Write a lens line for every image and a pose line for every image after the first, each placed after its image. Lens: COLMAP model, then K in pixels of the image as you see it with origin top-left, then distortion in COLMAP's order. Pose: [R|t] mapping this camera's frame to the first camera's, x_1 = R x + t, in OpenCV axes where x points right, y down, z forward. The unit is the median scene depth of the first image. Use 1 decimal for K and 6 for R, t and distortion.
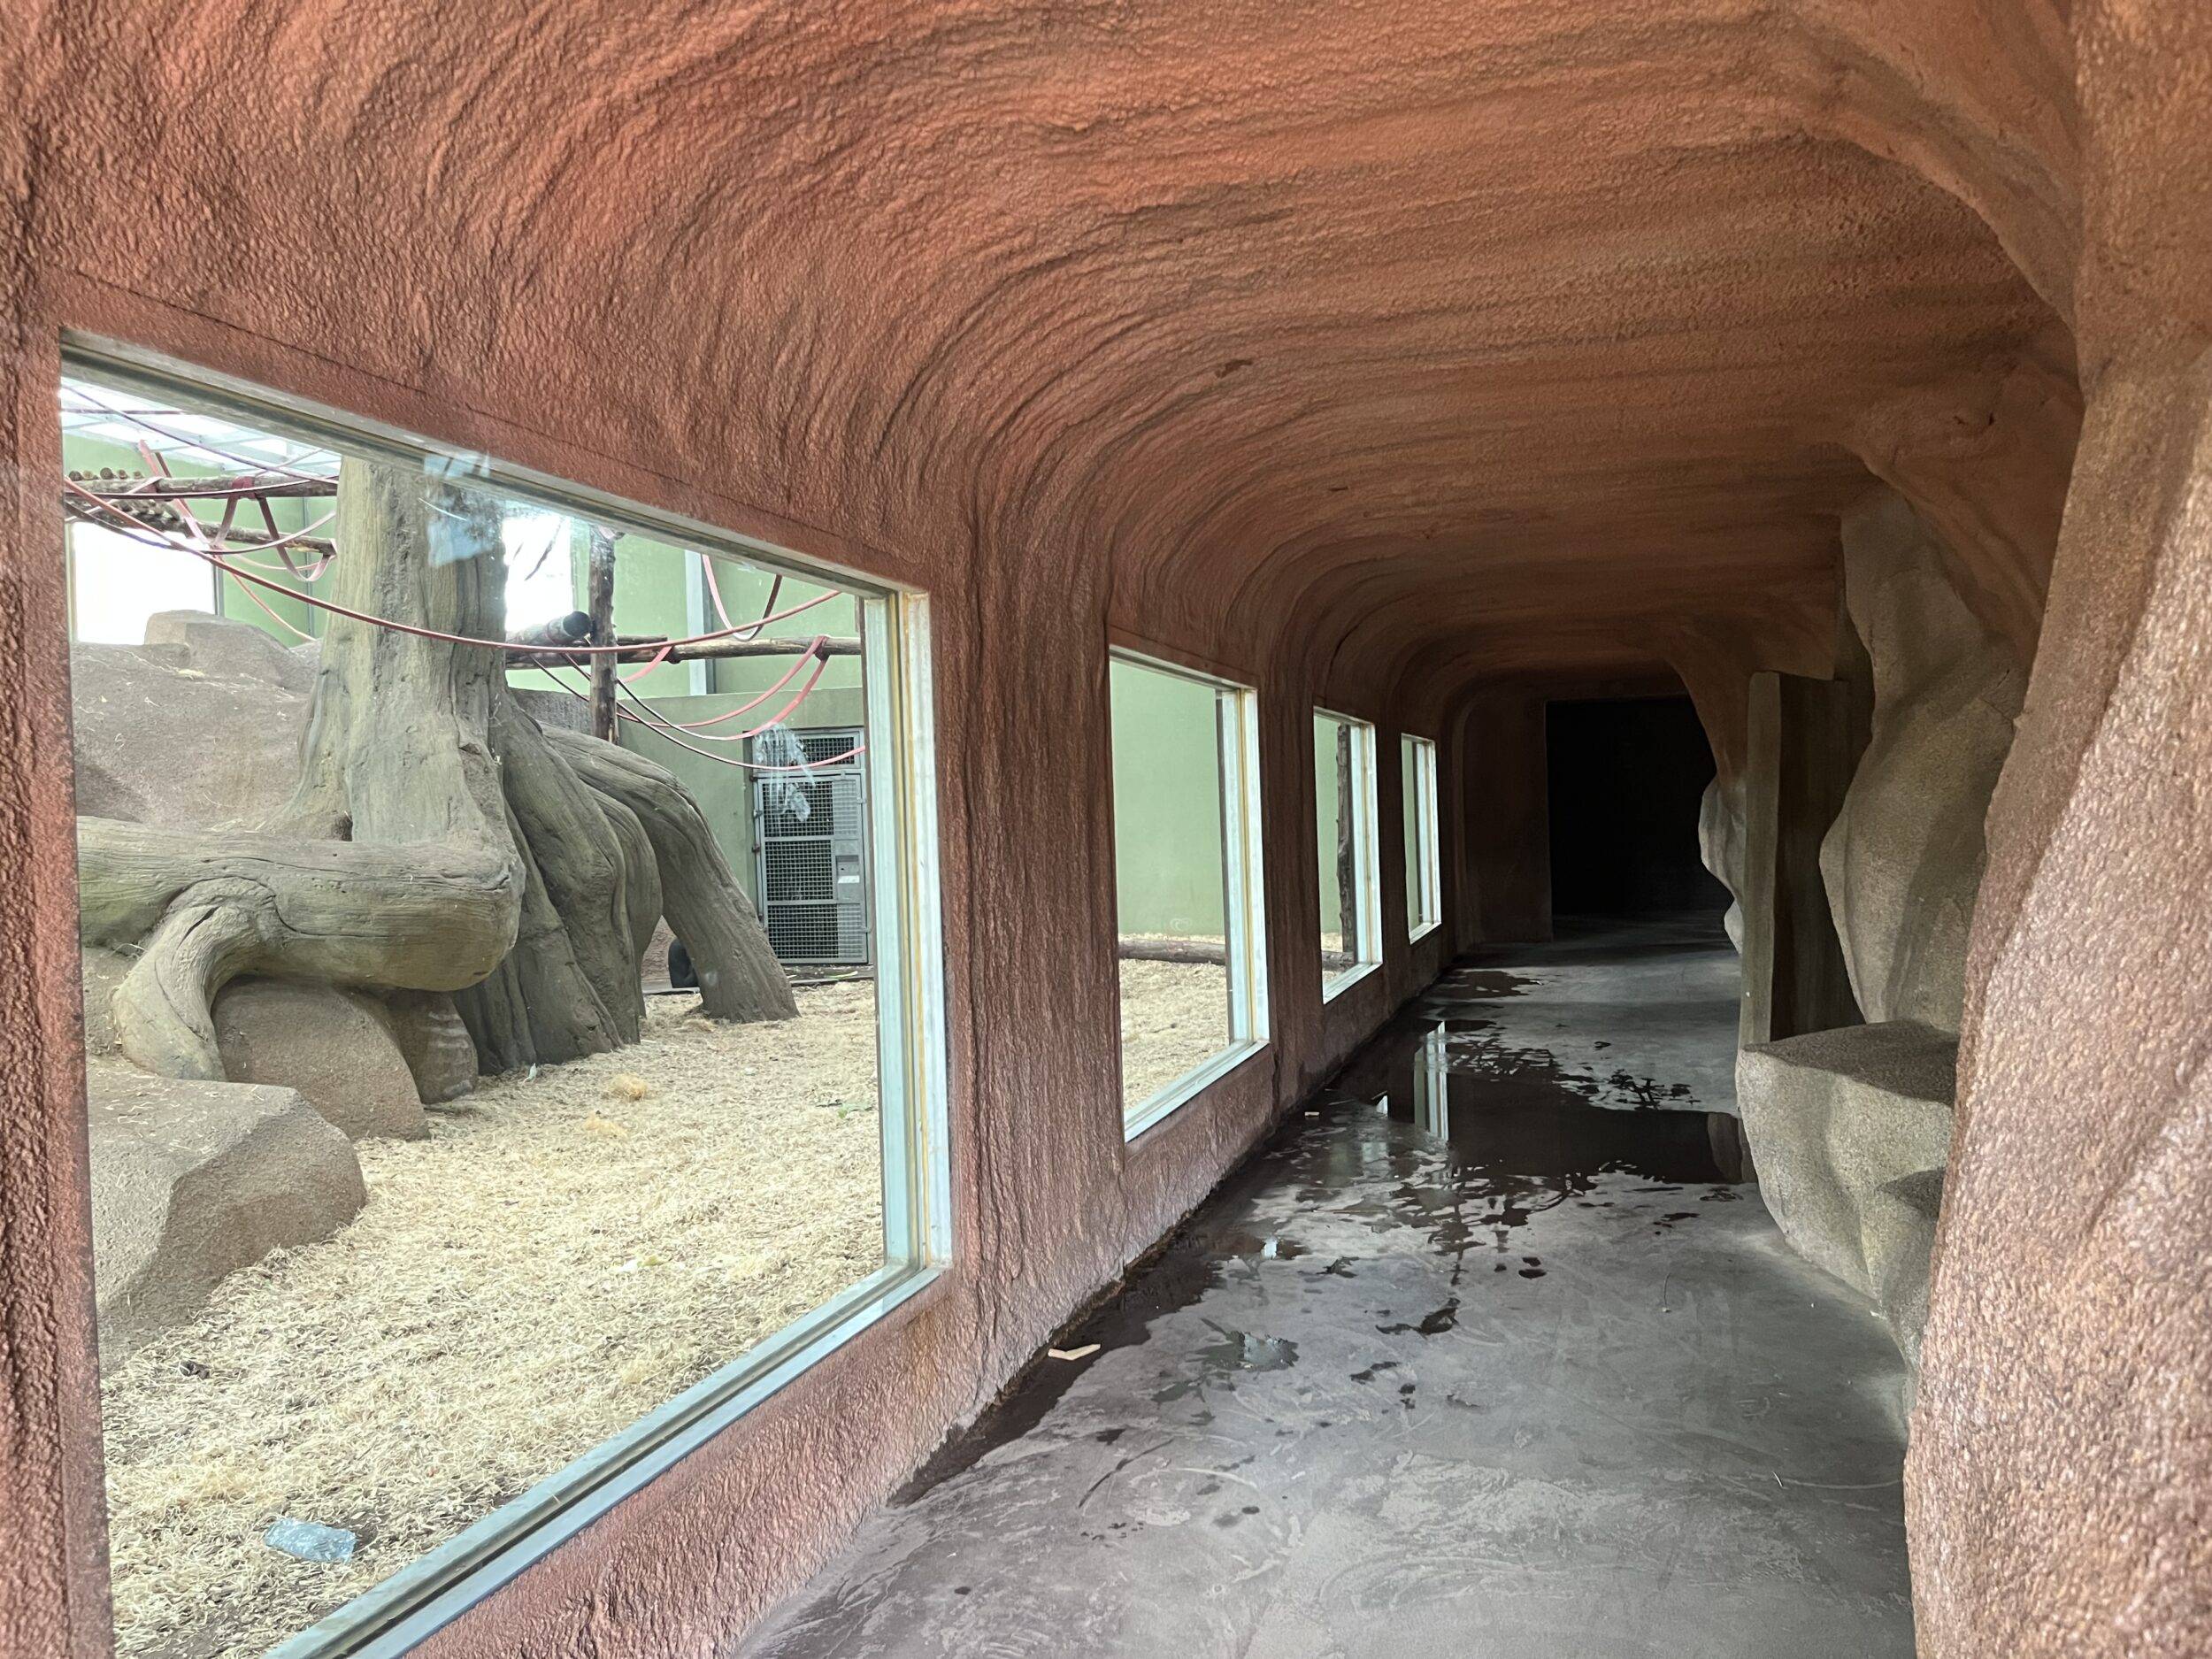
lens RADIAL K [[1677.2, 0, 1106.0], [0, 1677.2, 829.5], [0, 0, 1]] dist [0.076636, -0.088853]
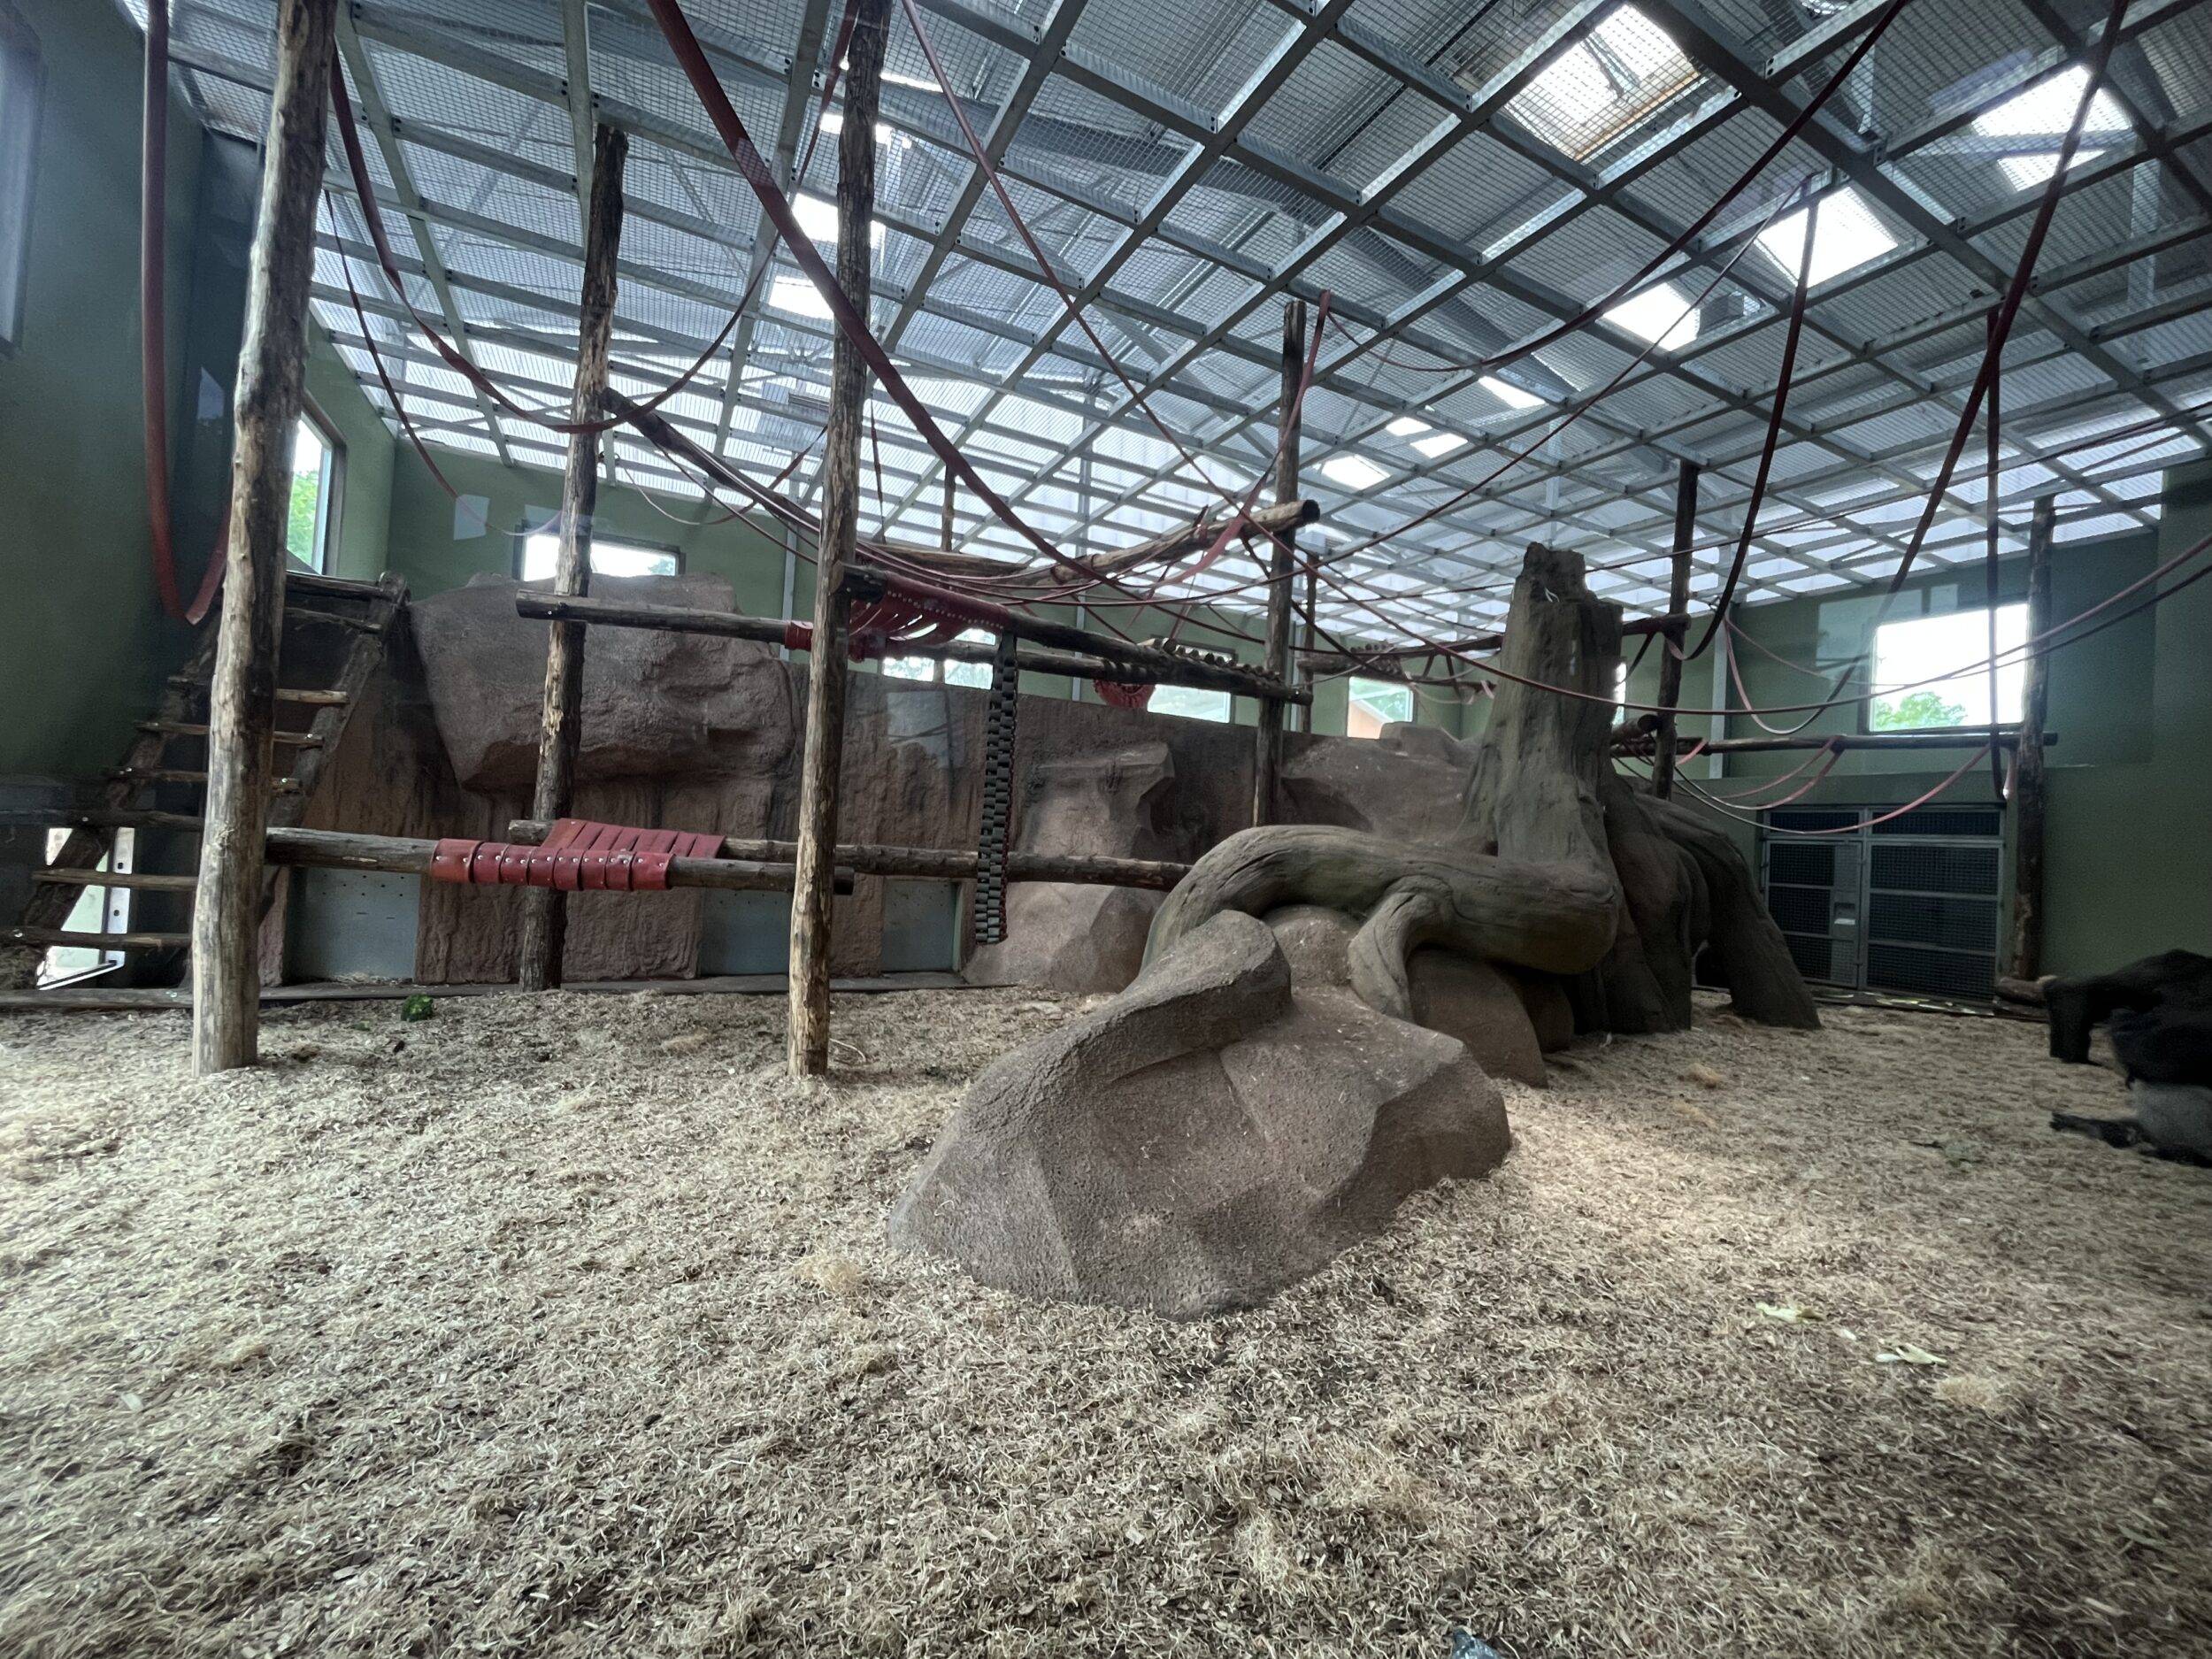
lens RADIAL K [[902.2, 0, 1106.0], [0, 902.2, 829.5], [0, 0, 1]] dist [-0.020277, 0.000022]
pose [[0.697036, 0.064158, -0.714160, -0.161837], [-0.085088, 0.996352, 0.006462, 0.007560], [0.711970, 0.056263, 0.699952, 0.271251]]
